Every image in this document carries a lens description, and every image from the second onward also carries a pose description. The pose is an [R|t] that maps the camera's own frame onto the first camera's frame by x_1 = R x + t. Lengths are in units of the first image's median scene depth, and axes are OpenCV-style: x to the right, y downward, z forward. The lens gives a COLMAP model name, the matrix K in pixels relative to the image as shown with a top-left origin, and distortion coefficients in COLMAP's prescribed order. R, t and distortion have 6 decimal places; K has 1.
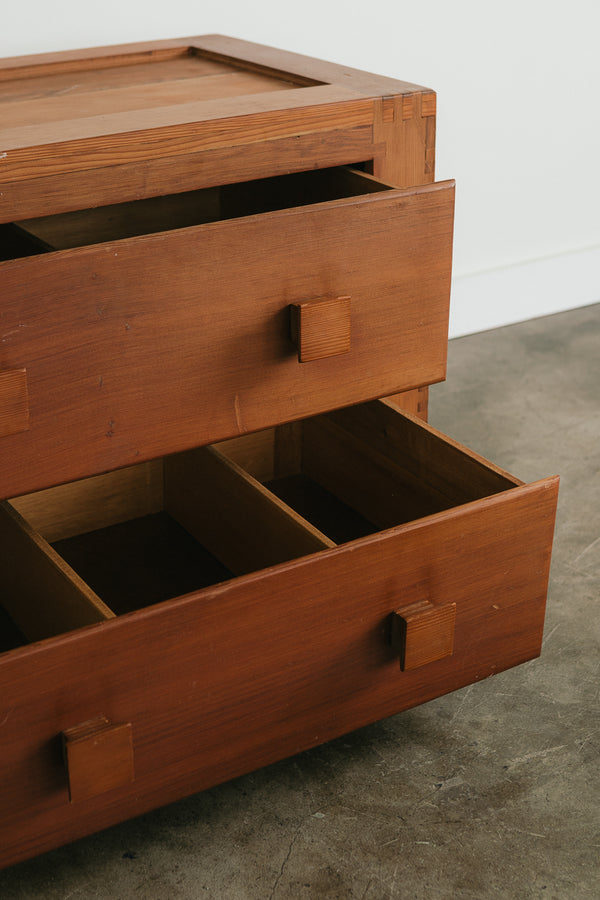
lens RADIAL K [[1503.6, 0, 309.2], [0, 1503.6, 434.2], [0, 0, 1]] dist [-0.050580, 0.000000]
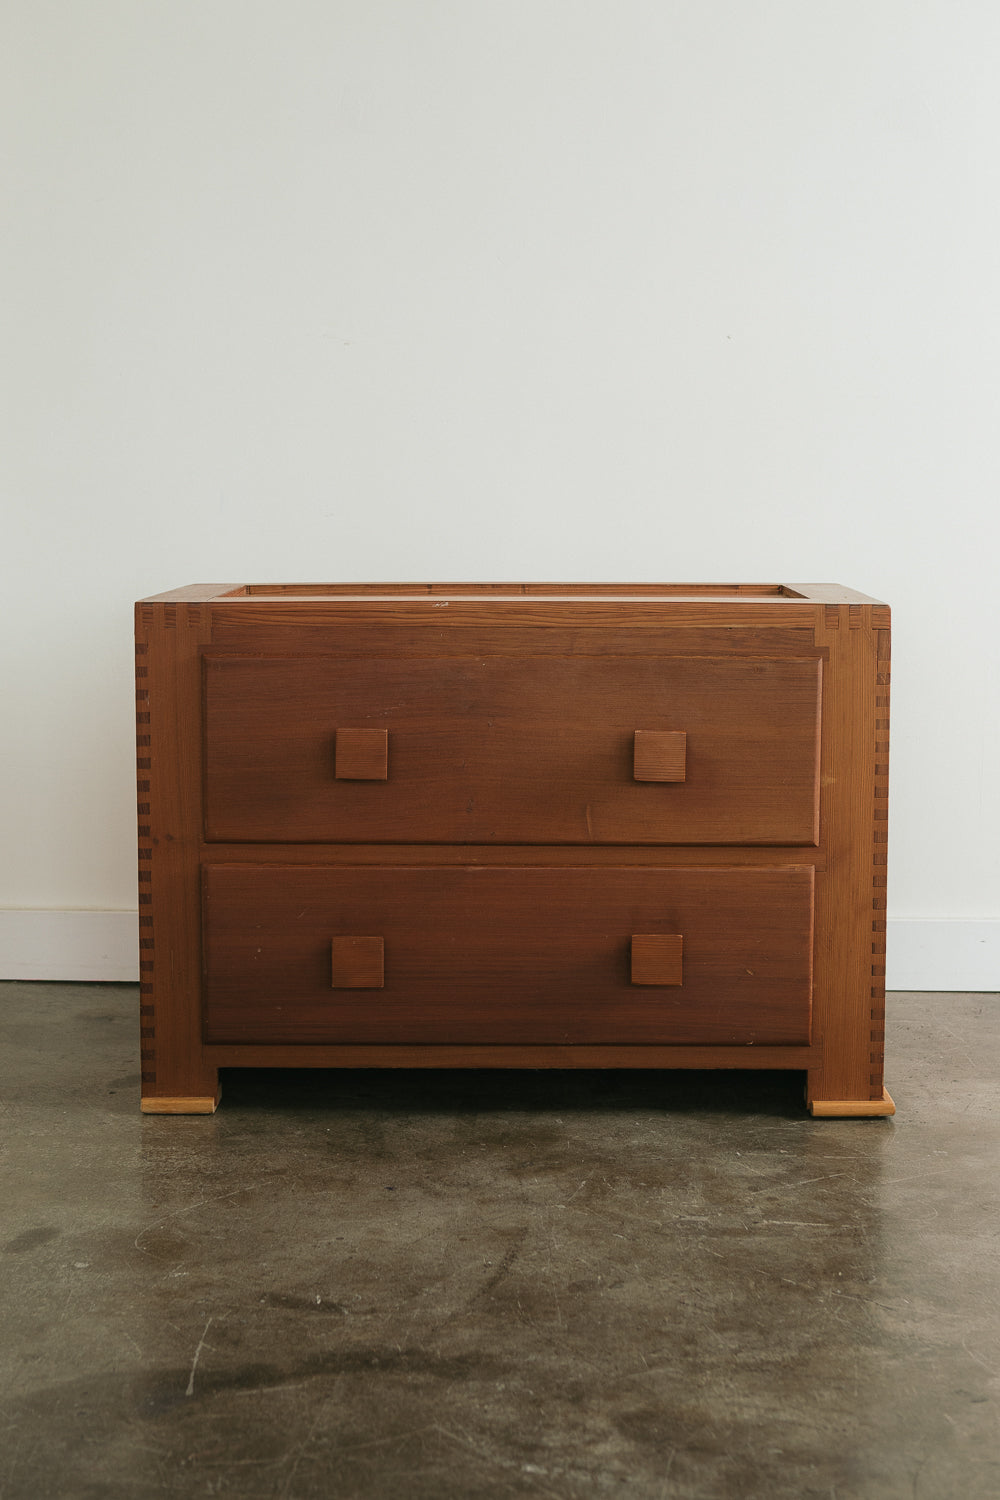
lens RADIAL K [[2311.2, 0, 520.0], [0, 2311.2, 690.3], [0, 0, 1]] dist [-0.025740, 0.000000]
pose [[0.821055, 0.071940, -0.566298, 0.864924], [-0.240286, 0.943417, -0.228534, 0.281496], [0.517814, 0.323713, 0.791883, -0.431255]]
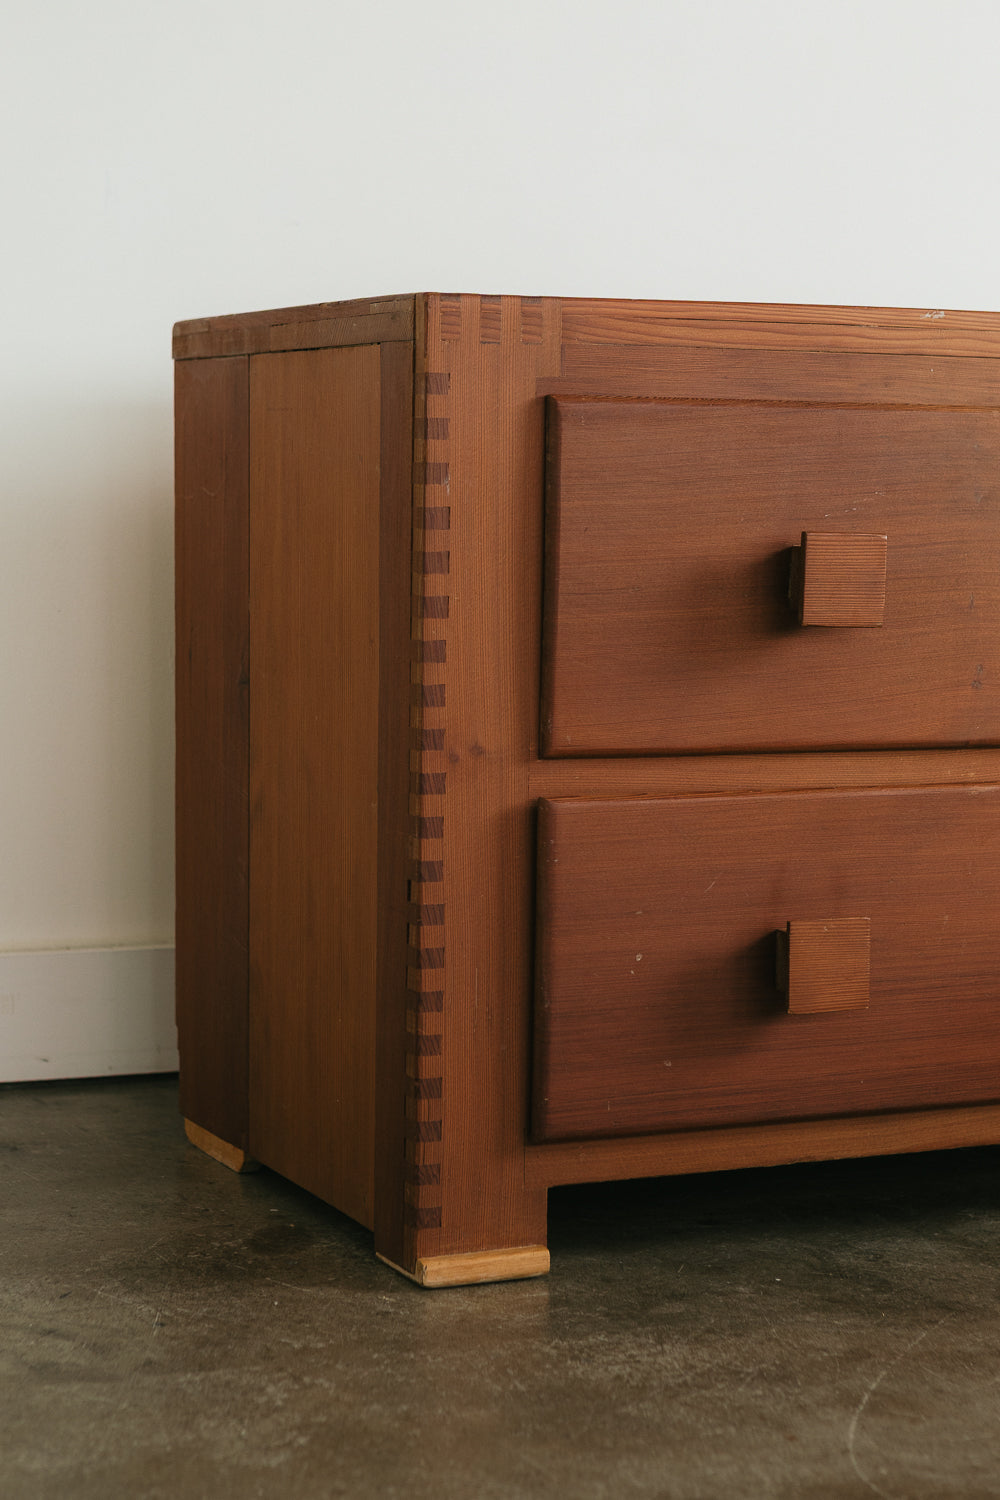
lens RADIAL K [[3064.5, 0, 469.1], [0, 3064.5, 760.3], [0, 0, 1]] dist [-0.050177, 0.000000]
pose [[0.984508, 0.041317, -0.170404, -0.155240], [-0.092638, 0.947697, -0.305433, 0.425780], [0.148872, 0.316487, 0.936842, -0.272969]]
